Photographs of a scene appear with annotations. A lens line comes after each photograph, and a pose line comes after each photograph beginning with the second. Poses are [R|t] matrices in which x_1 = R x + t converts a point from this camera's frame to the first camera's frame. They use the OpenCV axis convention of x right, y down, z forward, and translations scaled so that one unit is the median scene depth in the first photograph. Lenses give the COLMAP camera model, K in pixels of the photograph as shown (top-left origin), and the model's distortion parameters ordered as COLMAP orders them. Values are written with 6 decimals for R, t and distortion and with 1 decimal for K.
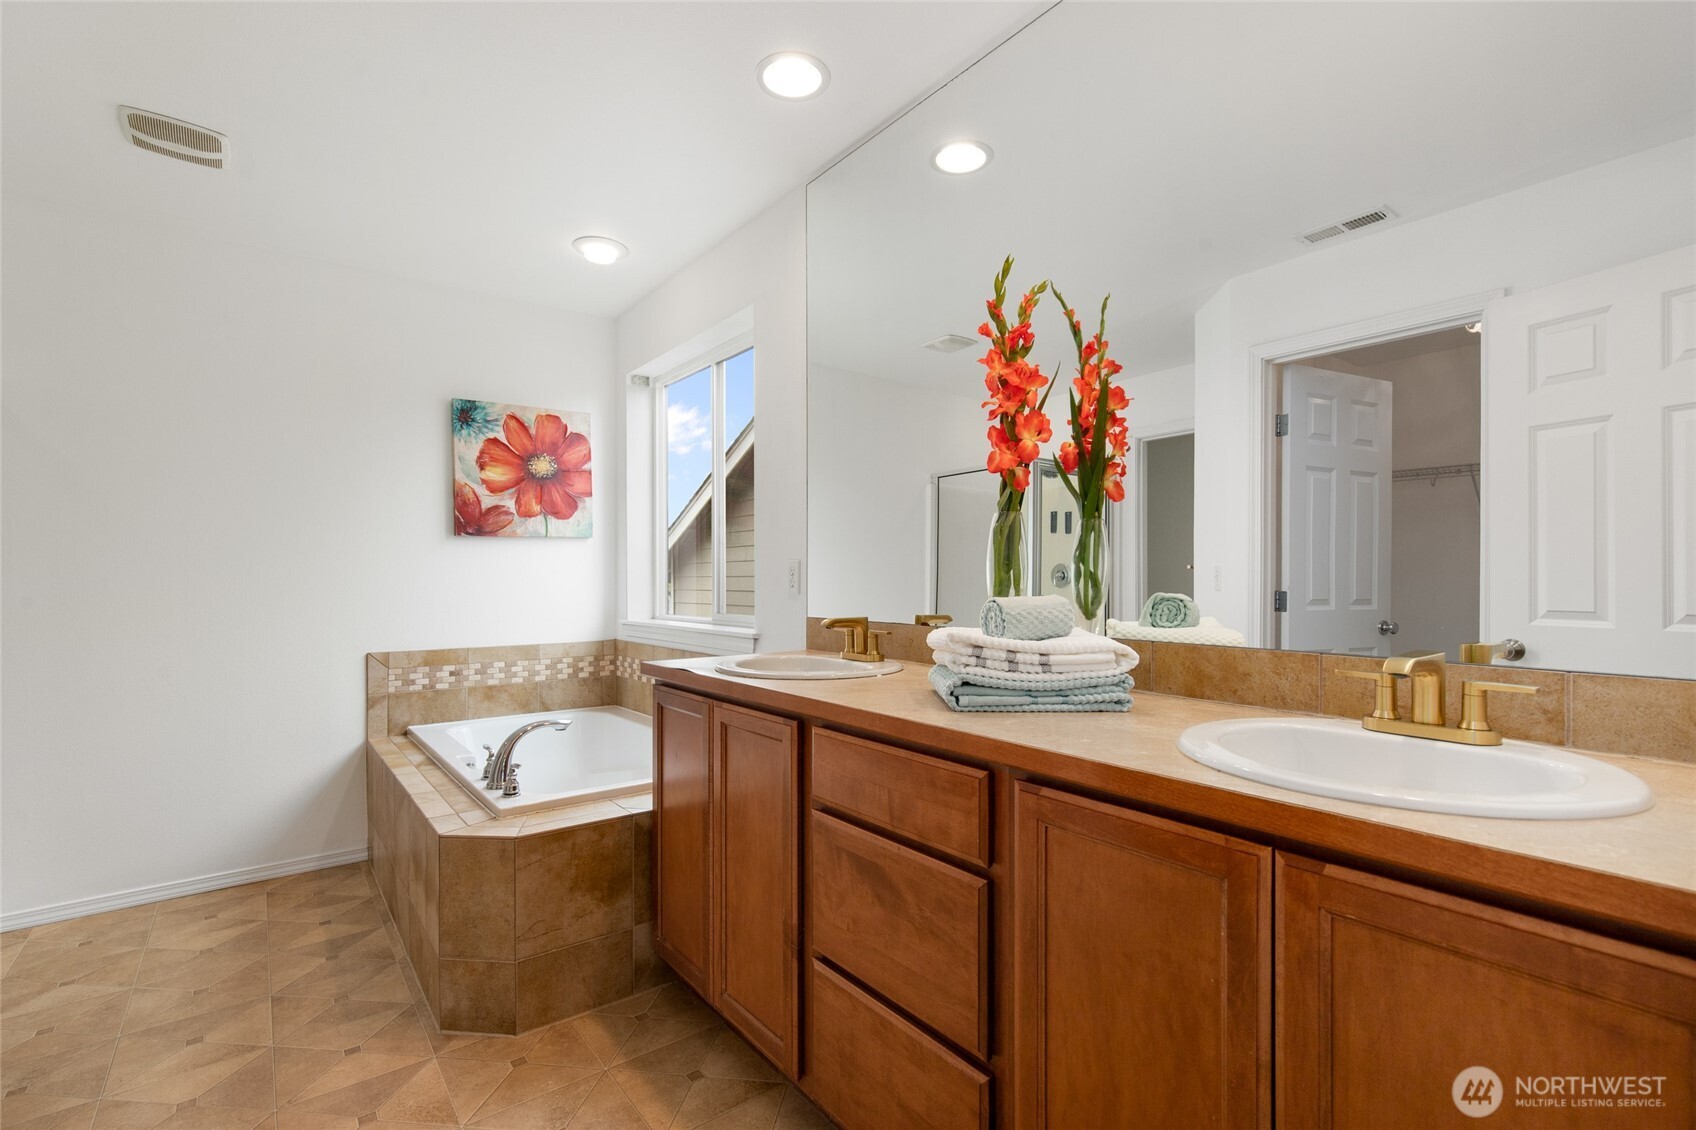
lens RADIAL K [[771.5, 0, 849.2], [0, 771.5, 577.0], [0, 0, 1]] dist [0.006607, 0.000261]
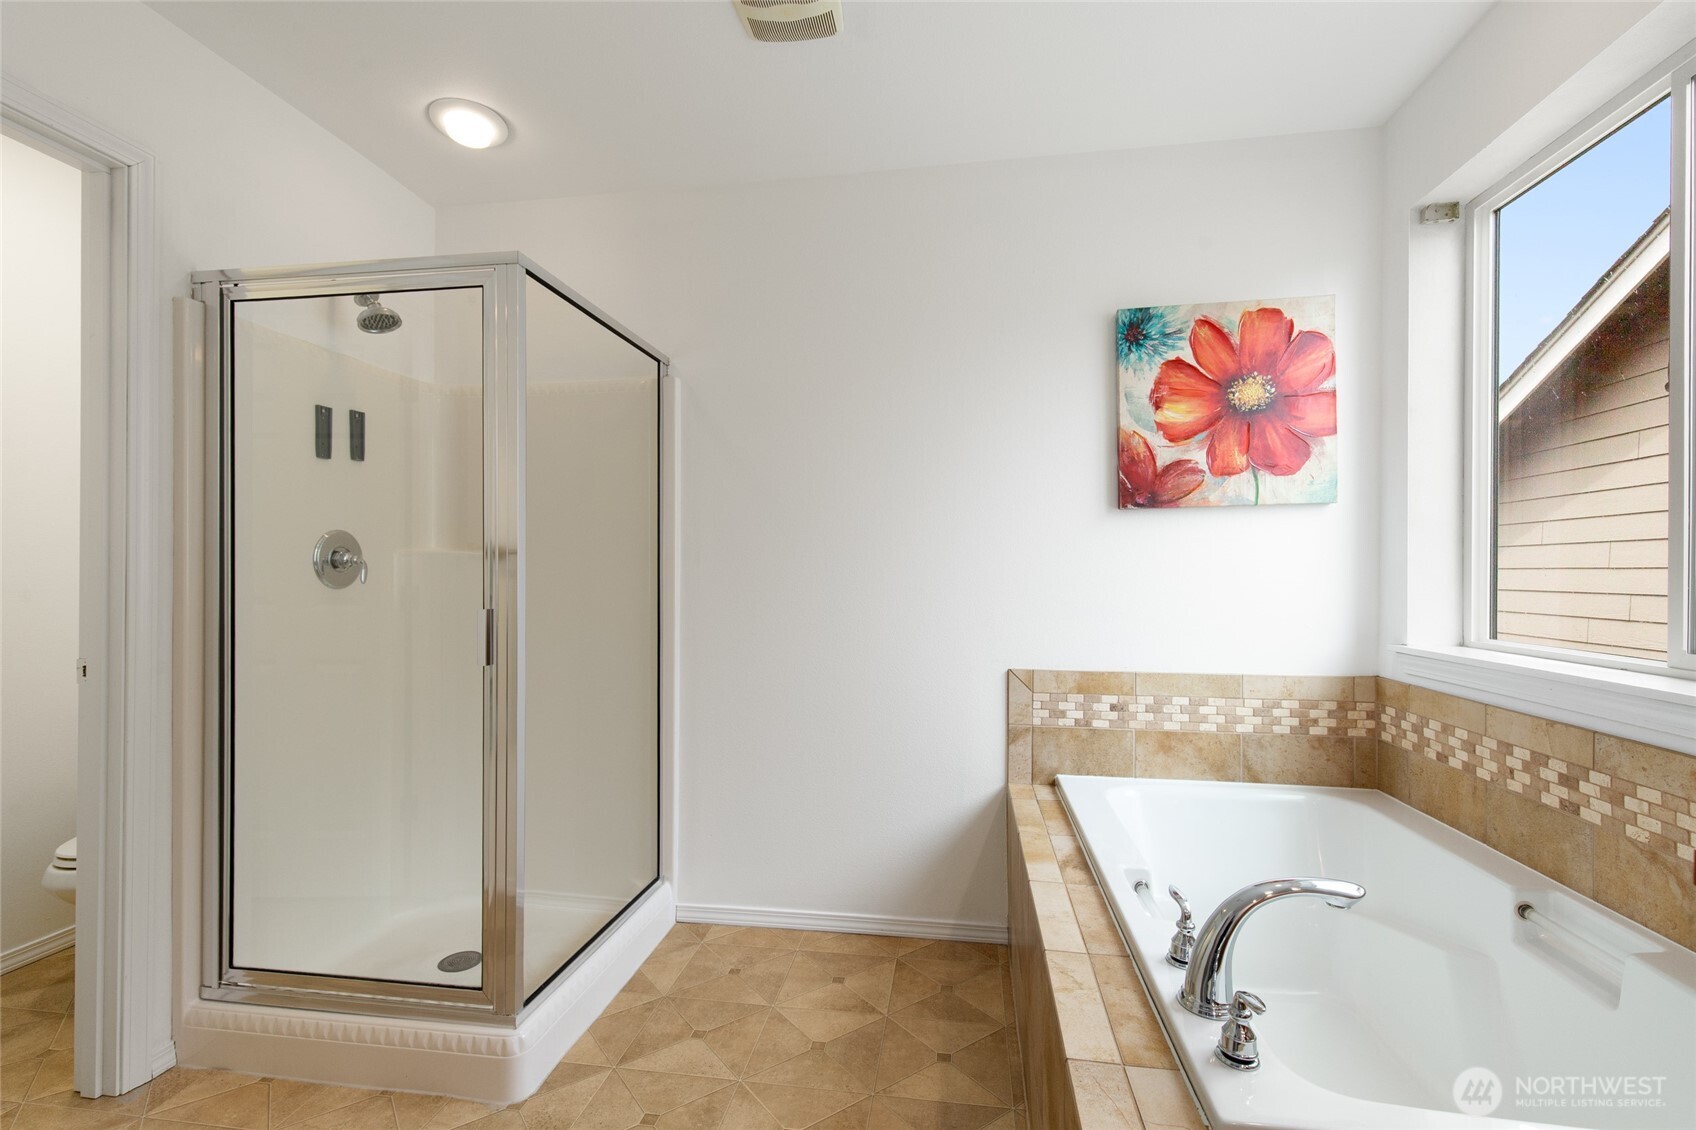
lens RADIAL K [[771.5, 0, 849.2], [0, 771.5, 577.0], [0, 0, 1]] dist [0.006607, 0.000261]
pose [[0.693050, 0.010606, -0.720812, -0.175391], [-0.003054, 0.999926, 0.011776, 0.000218], [0.720883, -0.005960, 0.693031, 0.340213]]
